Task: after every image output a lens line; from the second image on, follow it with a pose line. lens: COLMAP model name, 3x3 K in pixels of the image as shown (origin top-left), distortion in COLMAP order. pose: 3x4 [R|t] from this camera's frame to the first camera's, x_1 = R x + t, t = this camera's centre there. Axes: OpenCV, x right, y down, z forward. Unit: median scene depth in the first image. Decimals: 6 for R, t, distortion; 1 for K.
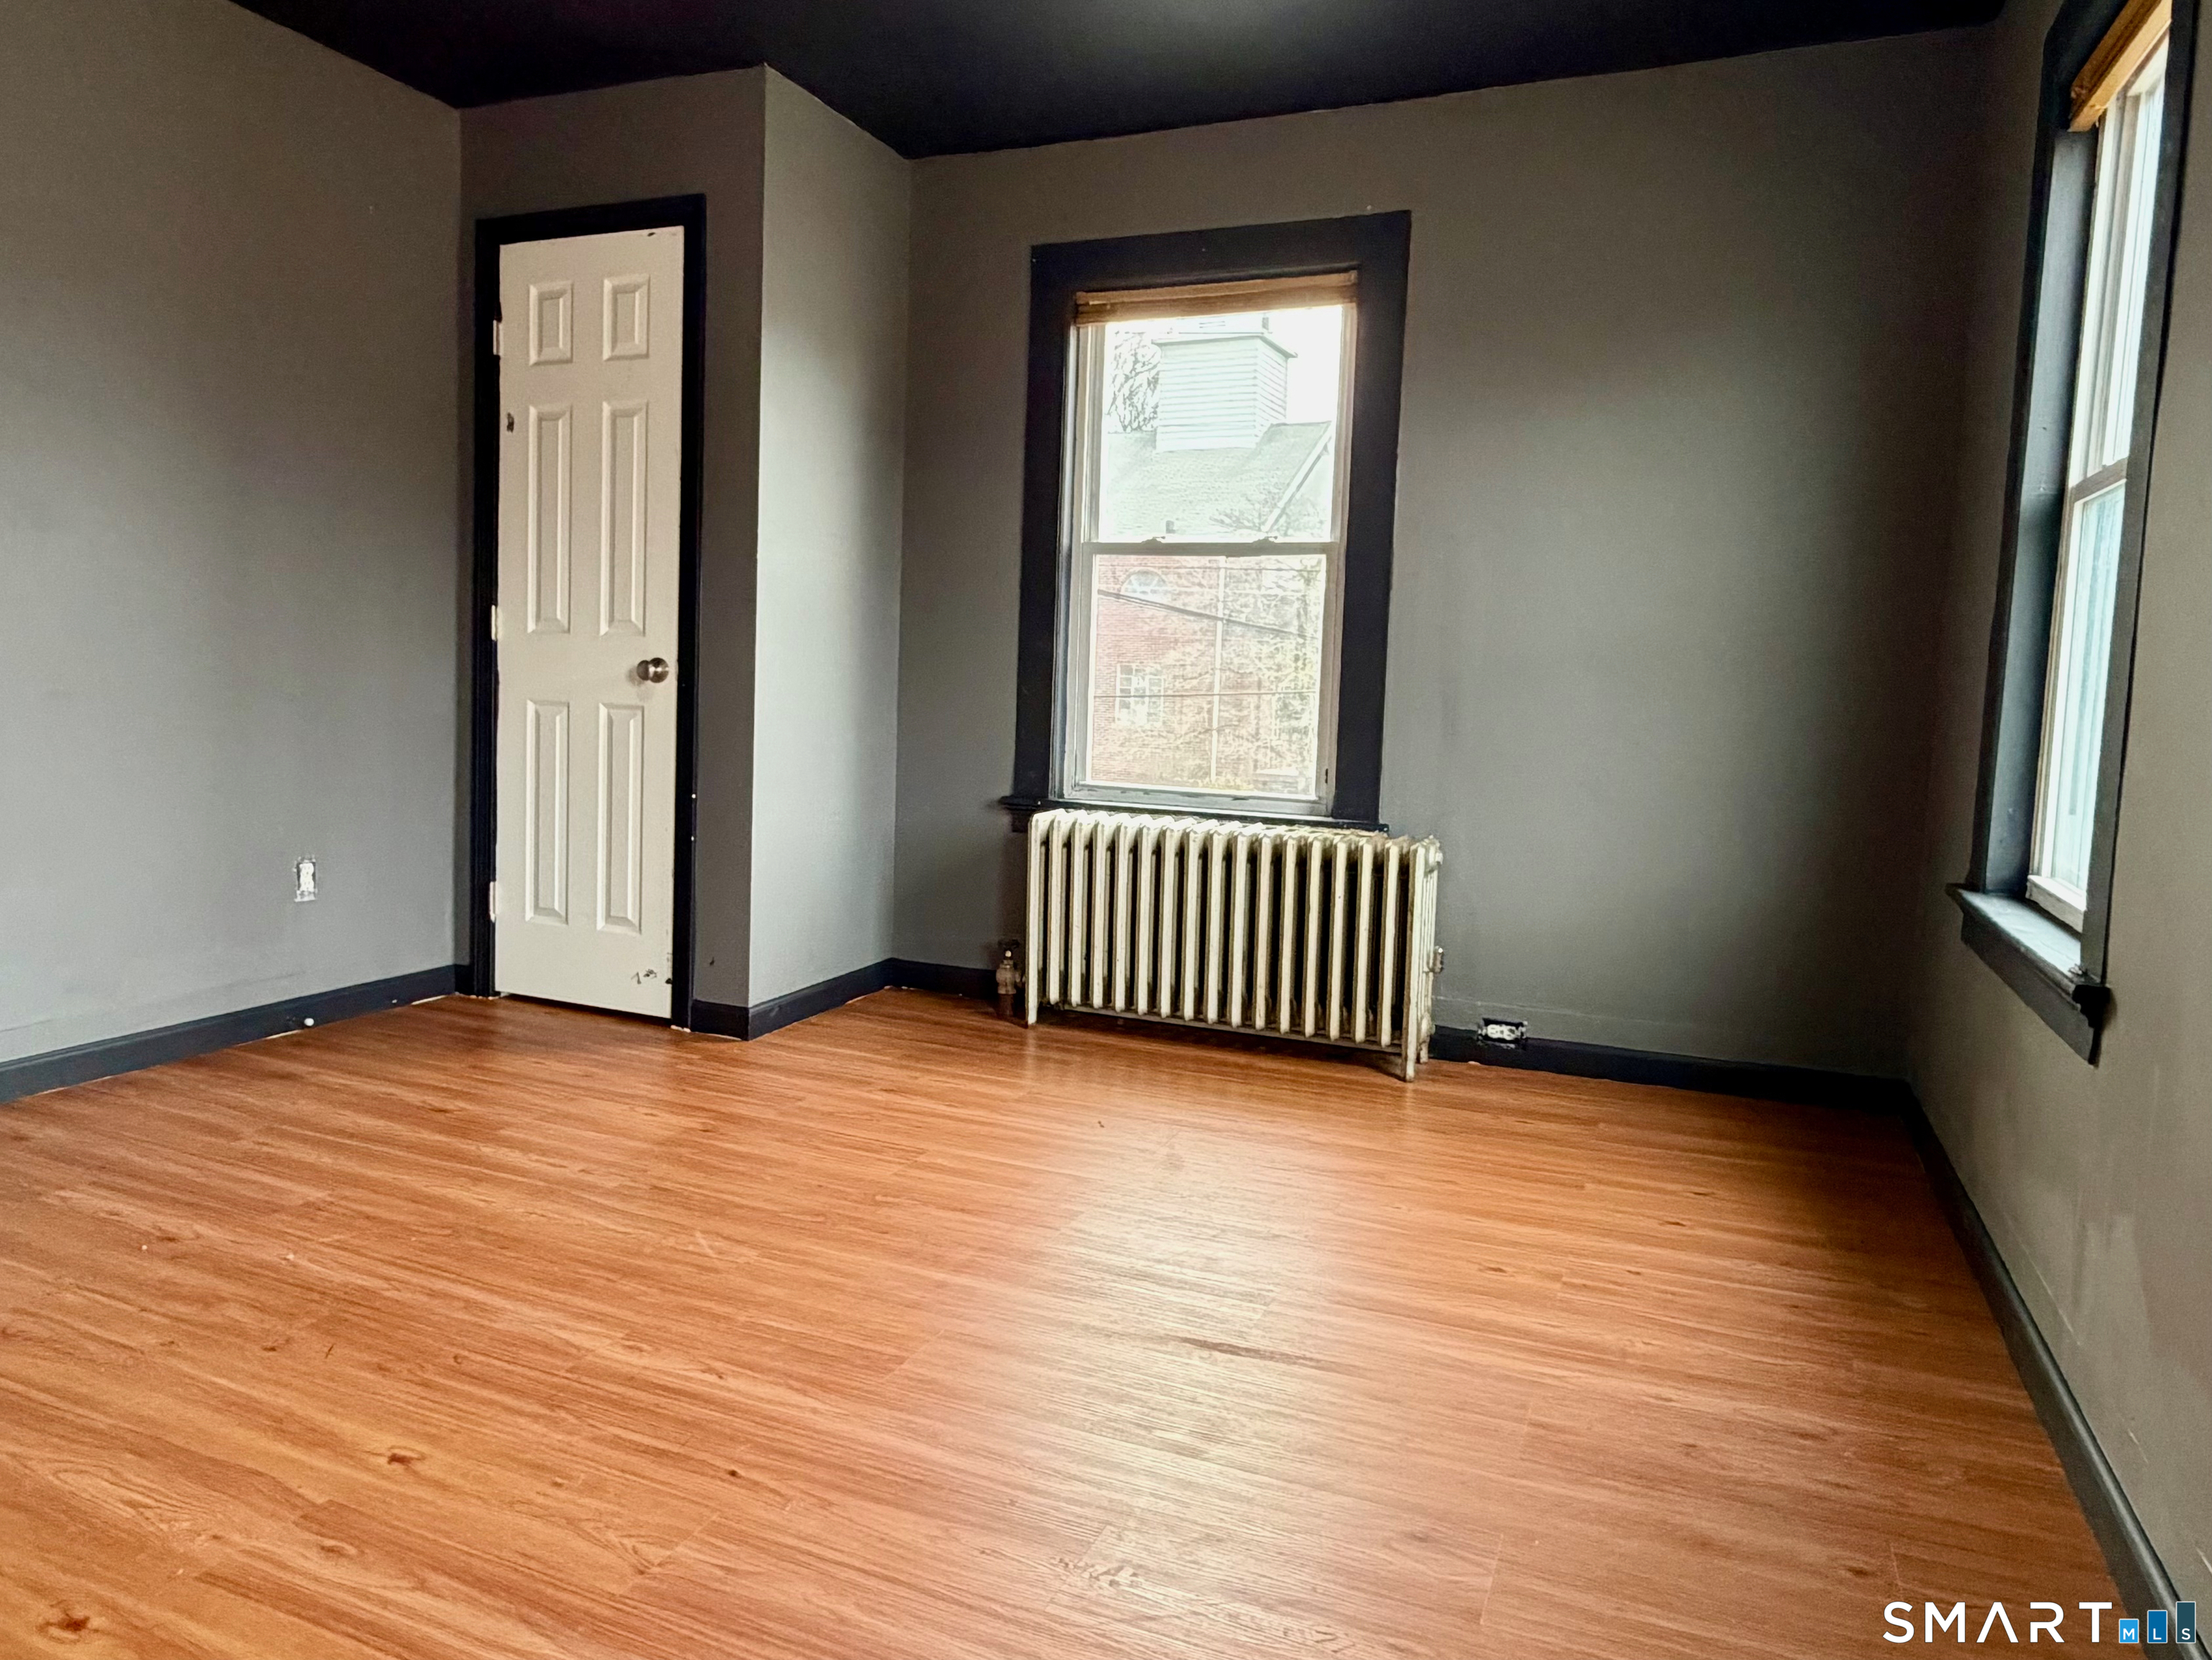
lens RADIAL K [[1503.1, 0, 1040.3], [0, 1503.1, 785.6], [0, 0, 1]] dist [-0.001432, 0.000087]
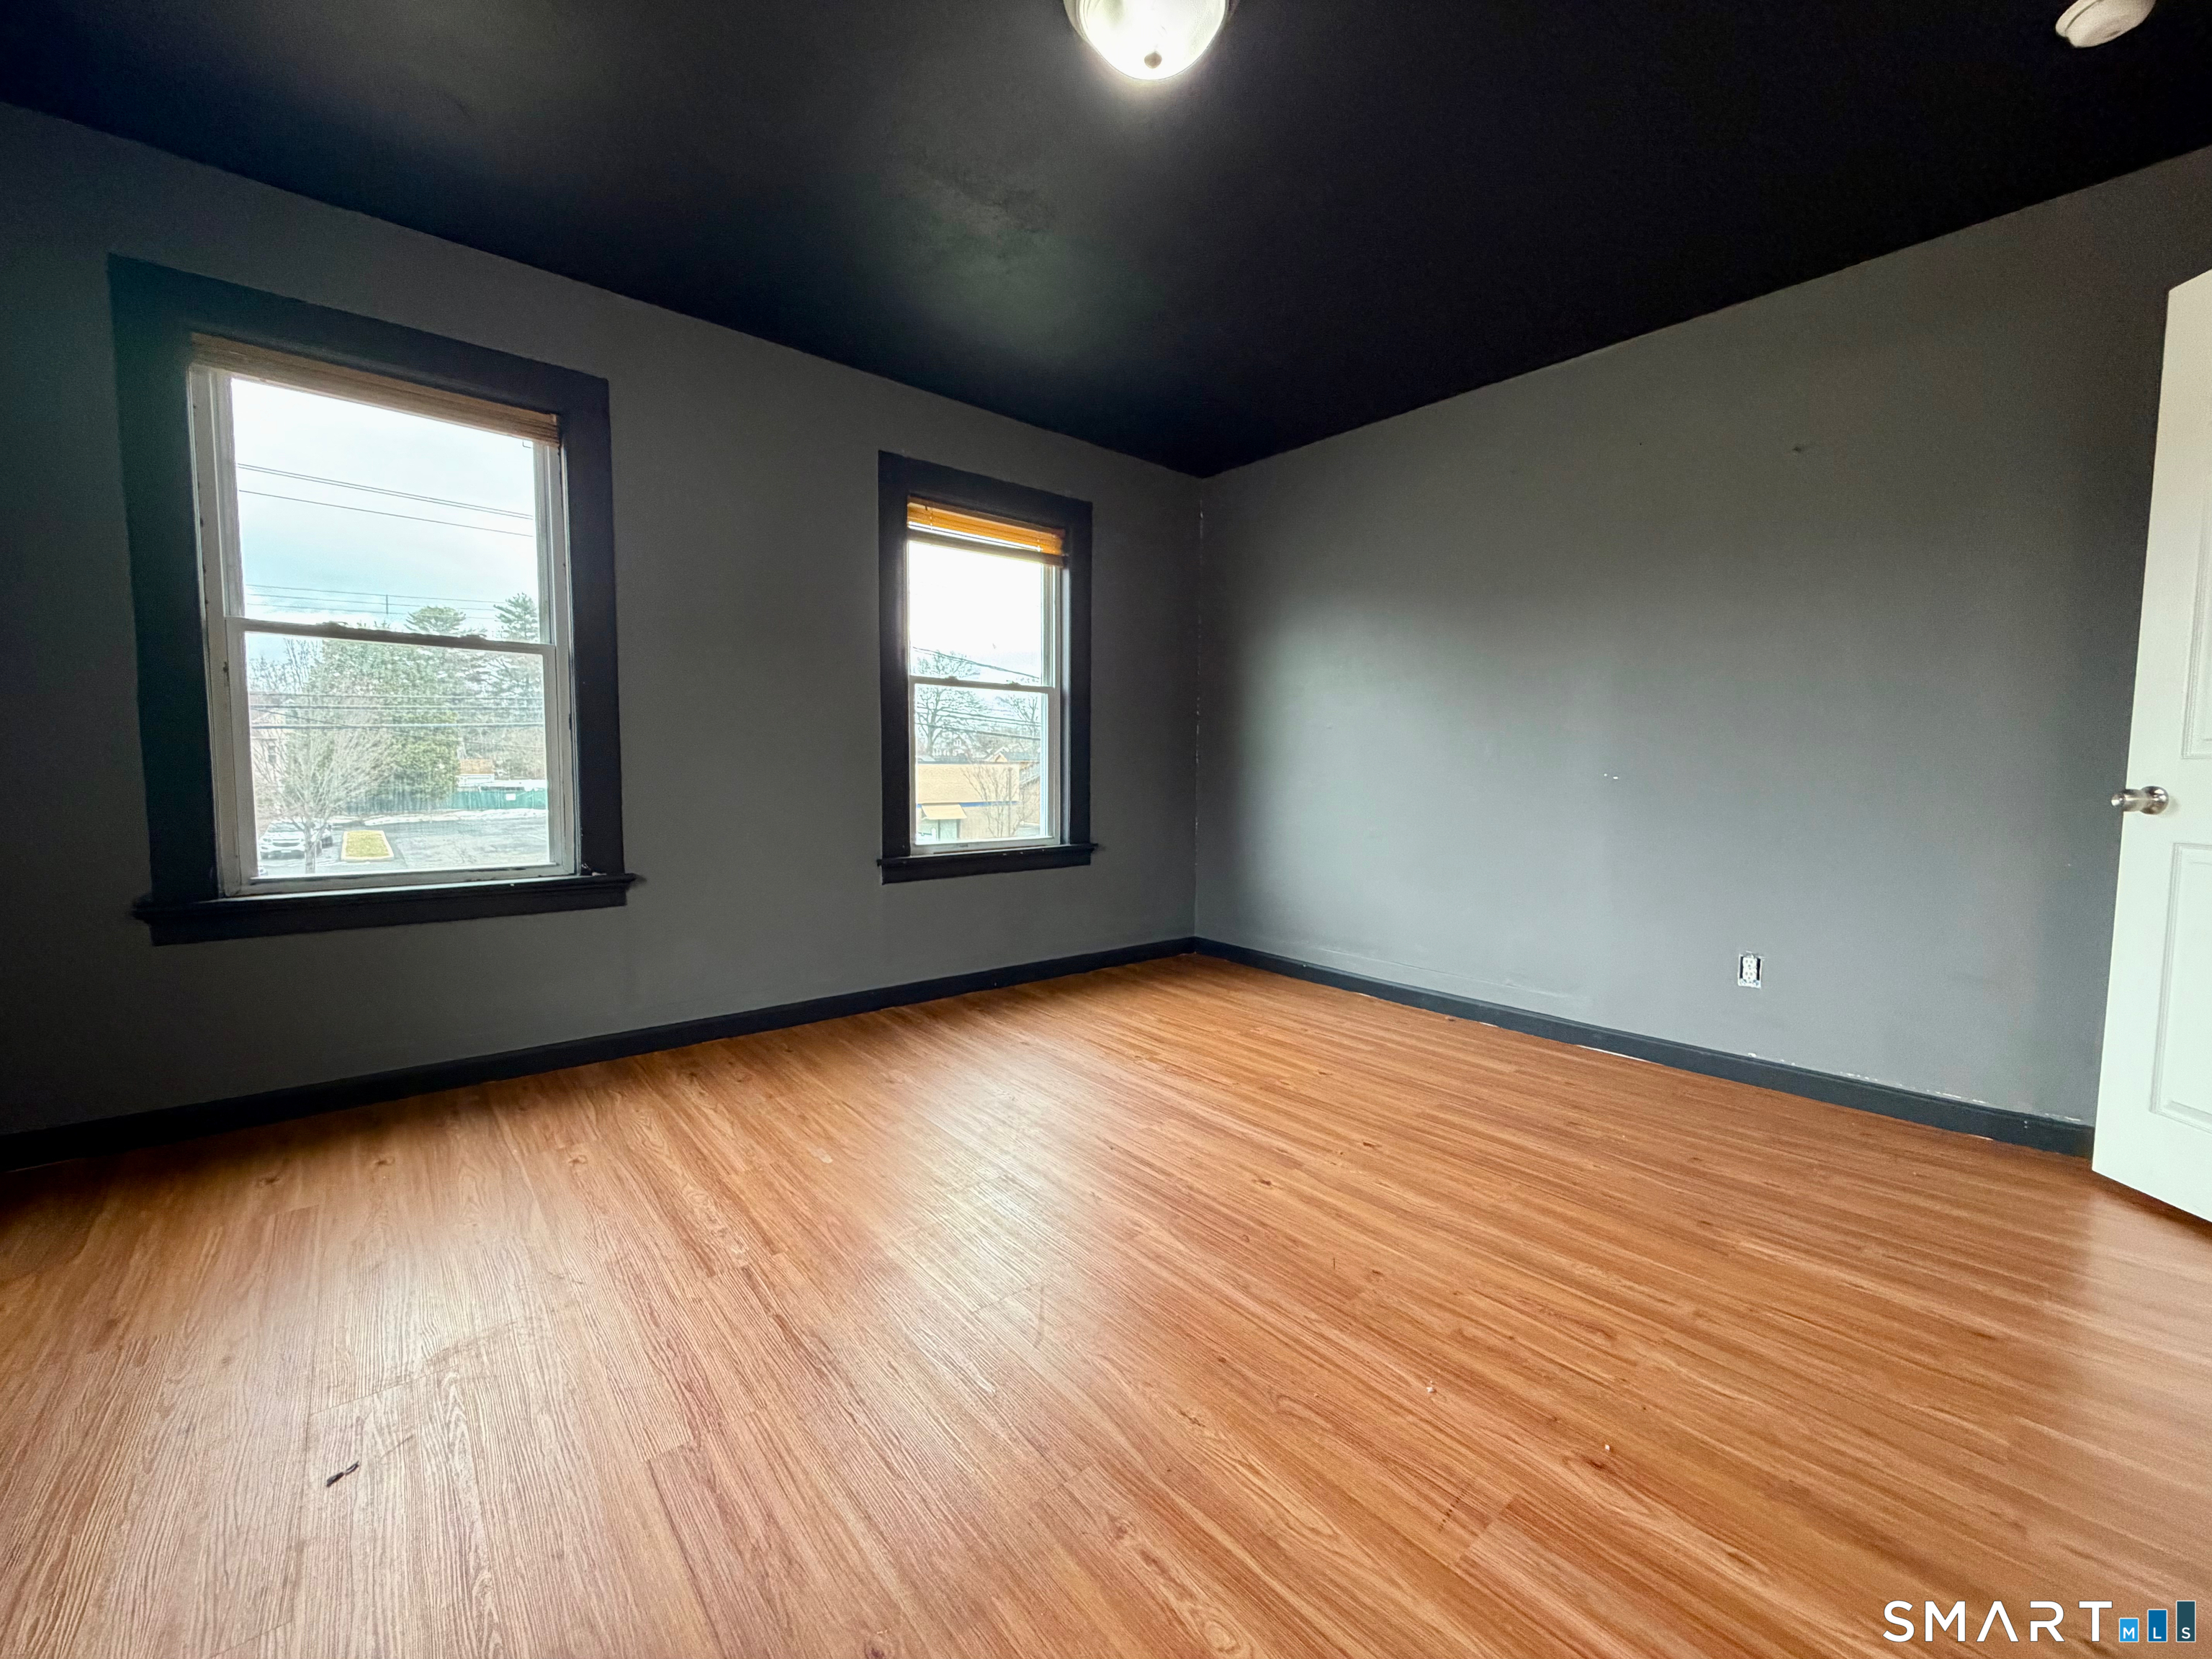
lens RADIAL K [[881.3, 0, 1100.6], [0, 881.3, 833.8], [0, 0, 1]] dist [-0.000505, 0.000774]
pose [[-0.900373, -0.069760, 0.429490, -0.504209], [-0.001502, 0.987557, 0.157256, -0.130101], [-0.435116, 0.140944, -0.889274, 1.488576]]
